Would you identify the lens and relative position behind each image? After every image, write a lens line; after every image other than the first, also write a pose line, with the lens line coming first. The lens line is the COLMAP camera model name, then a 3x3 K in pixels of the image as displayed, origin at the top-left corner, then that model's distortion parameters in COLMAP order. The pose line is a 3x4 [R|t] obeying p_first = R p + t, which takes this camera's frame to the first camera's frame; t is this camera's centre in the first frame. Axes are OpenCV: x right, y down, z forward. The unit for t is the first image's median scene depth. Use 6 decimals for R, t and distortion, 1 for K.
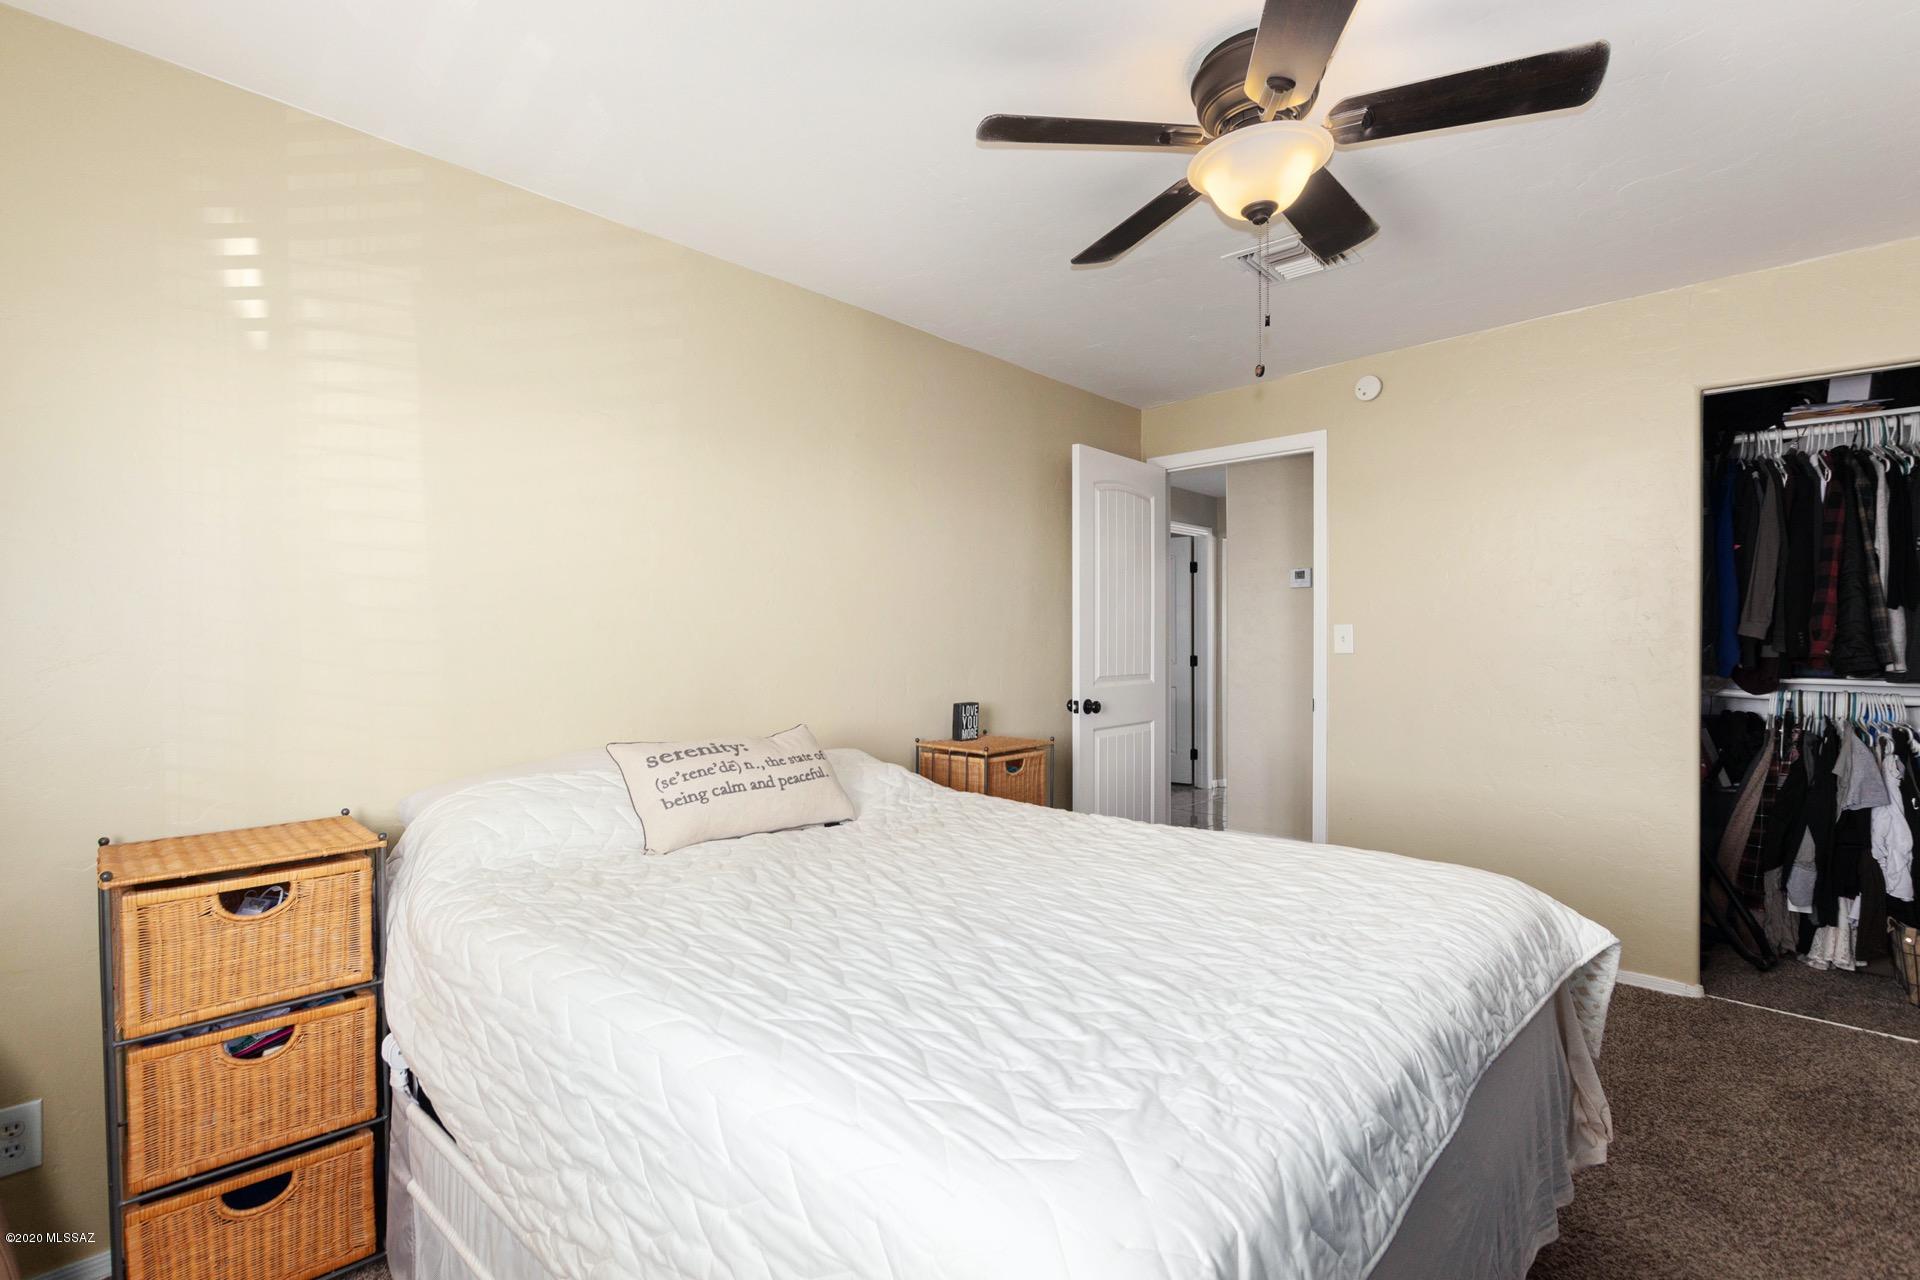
lens RADIAL K [[876.7, 0, 956.0], [0, 876.7, 643.1], [0, 0, 1]] dist [0.000014, -0.001420]
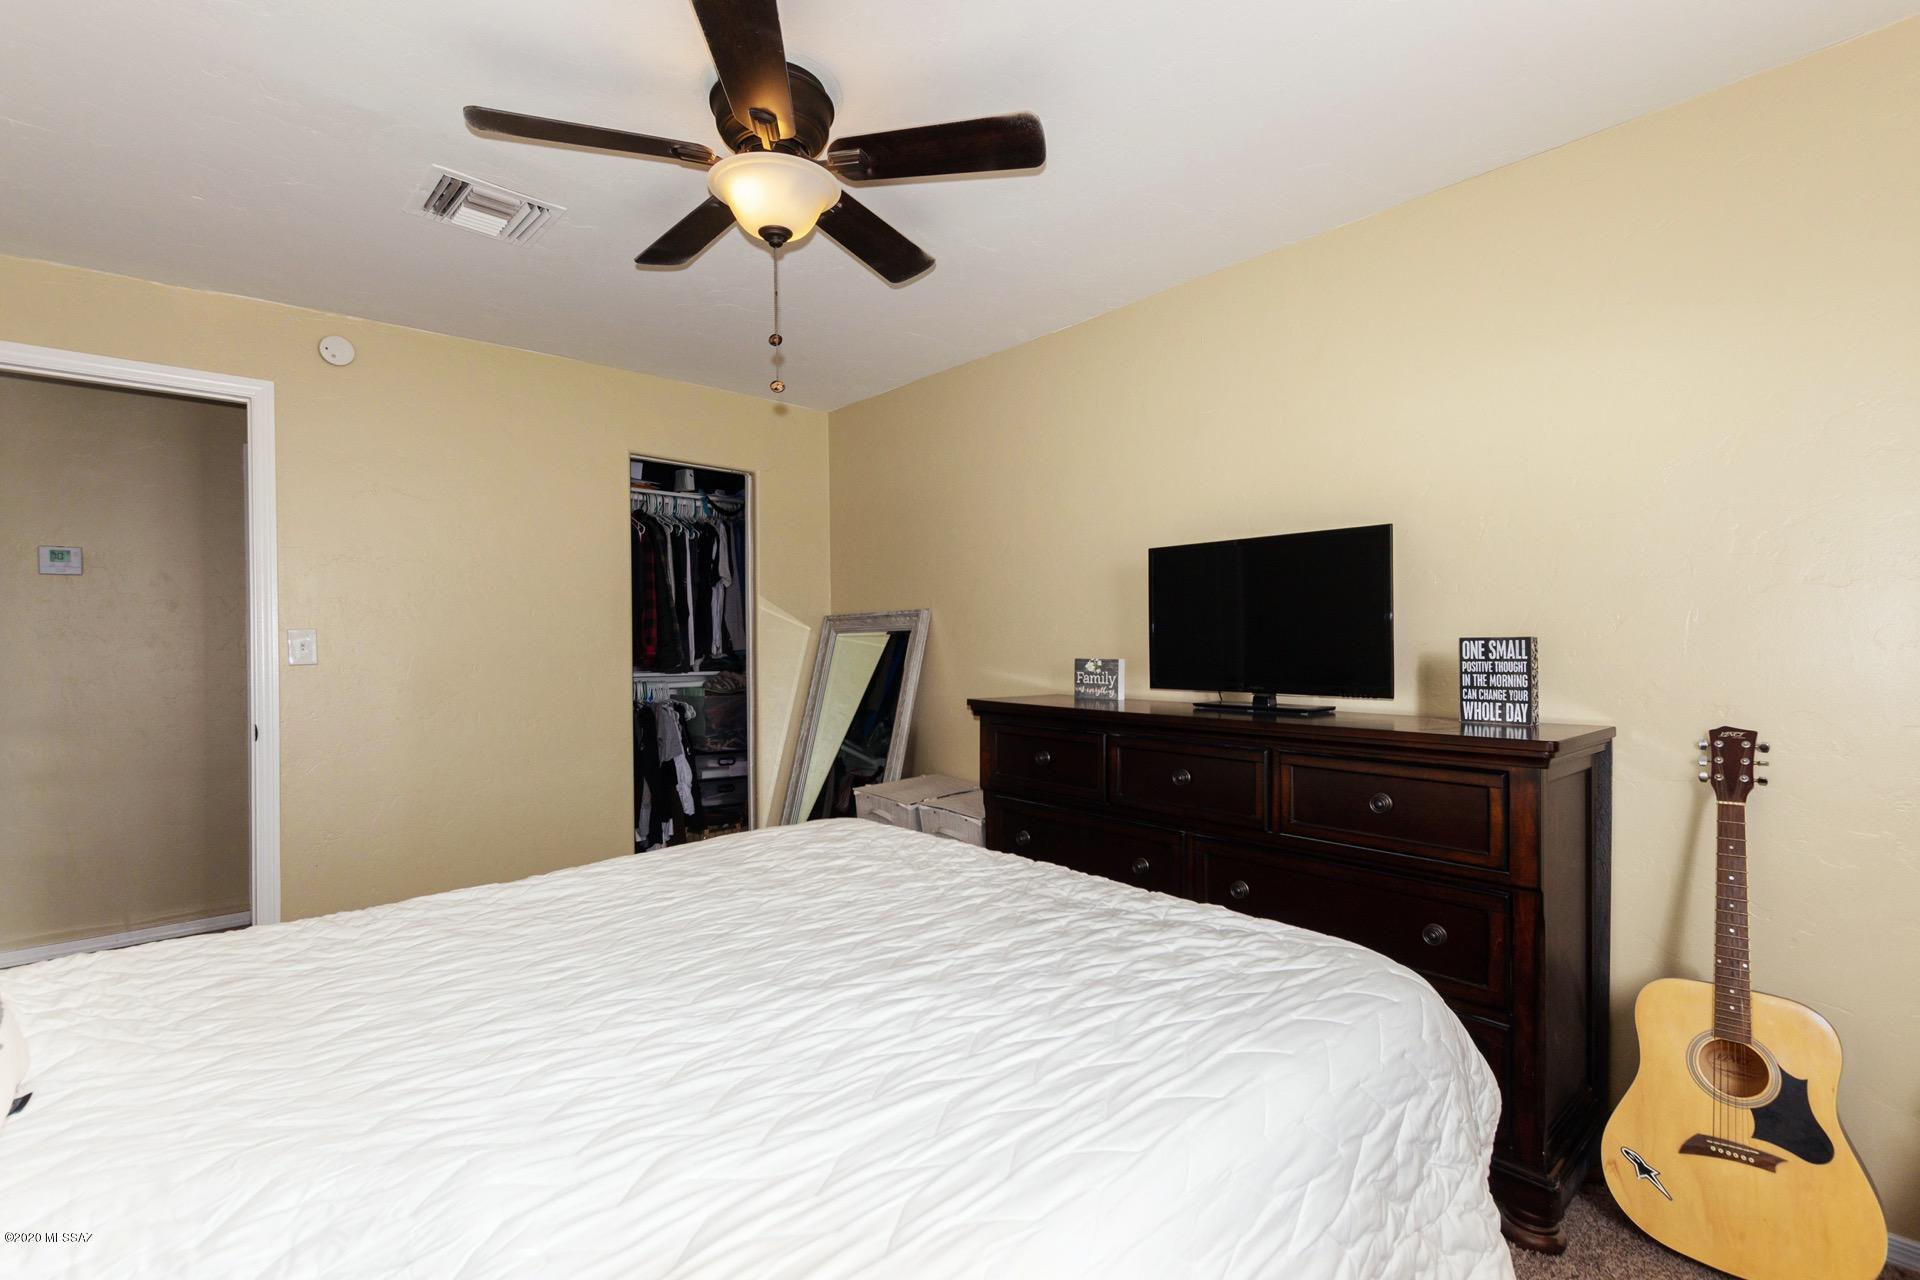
lens RADIAL K [[876.7, 0, 952.1], [0, 876.7, 639.0], [0, 0, 1]] dist [0.000014, -0.001420]
pose [[0.073824, 0.004236, 0.997262, -0.566481], [0.012093, 0.999914, -0.005143, -0.000720], [-0.997198, 0.012439, 0.073767, 0.589714]]
